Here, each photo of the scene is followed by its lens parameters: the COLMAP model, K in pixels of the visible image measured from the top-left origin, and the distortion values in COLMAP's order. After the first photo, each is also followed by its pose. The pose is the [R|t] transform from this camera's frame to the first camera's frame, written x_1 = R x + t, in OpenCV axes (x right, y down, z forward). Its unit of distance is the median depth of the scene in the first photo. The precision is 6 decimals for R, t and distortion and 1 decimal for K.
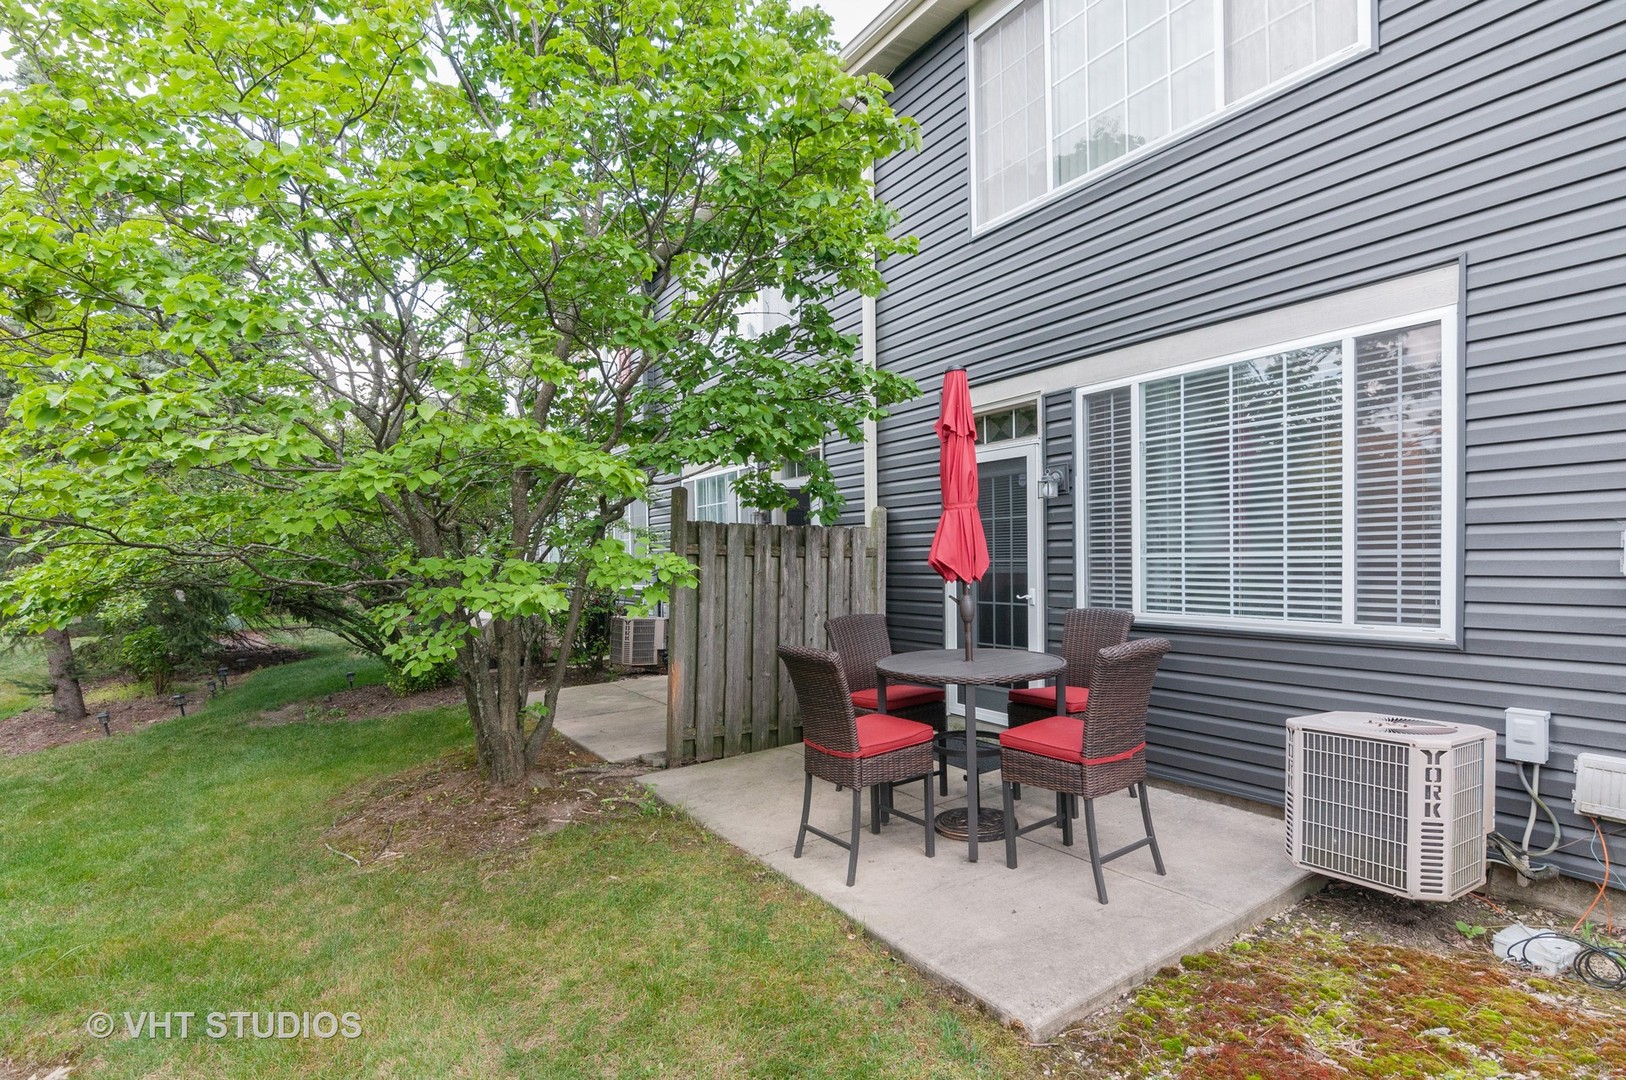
lens RADIAL K [[791.5, 0, 802.1], [0, 791.5, 550.9], [0, 0, 1]] dist [-0.013293, -0.004241]
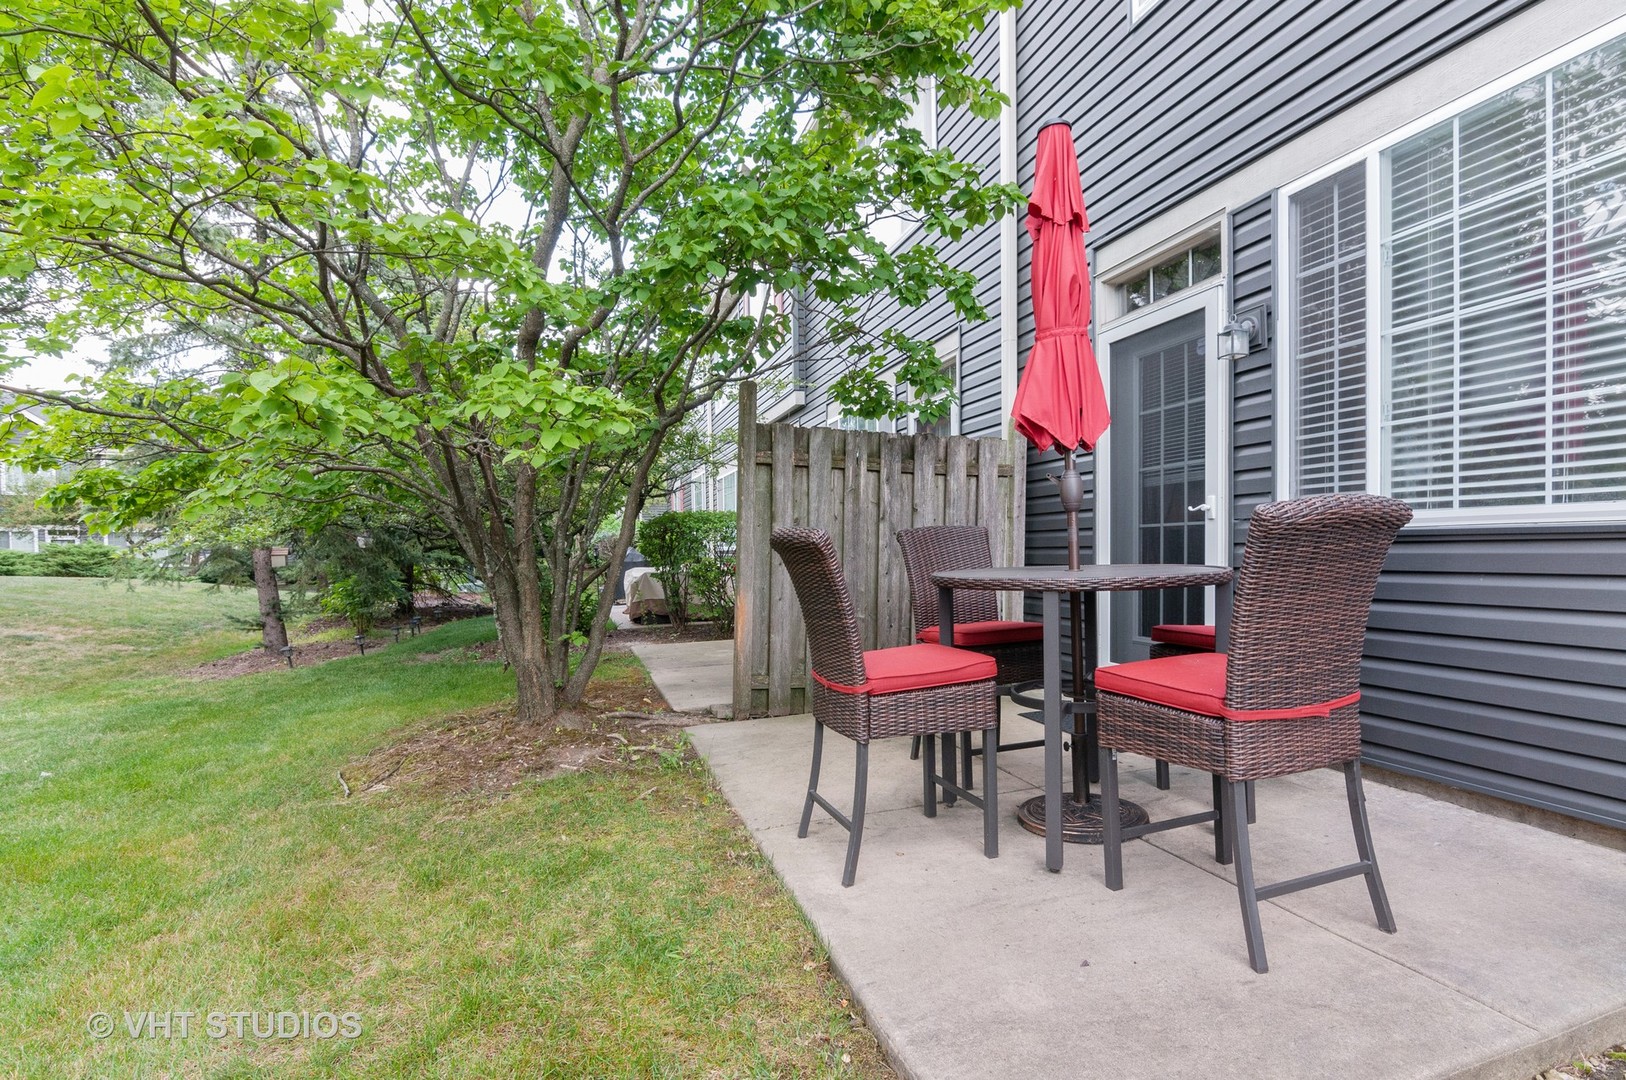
lens RADIAL K [[791.5, 0, 809.9], [0, 791.5, 550.2], [0, 0, 1]] dist [-0.013293, -0.004241]
pose [[0.965609, 0.009807, -0.259813, 0.152374], [-0.006097, 0.999868, 0.015079, 0.102348], [0.259926, -0.012976, 0.965541, 0.273514]]
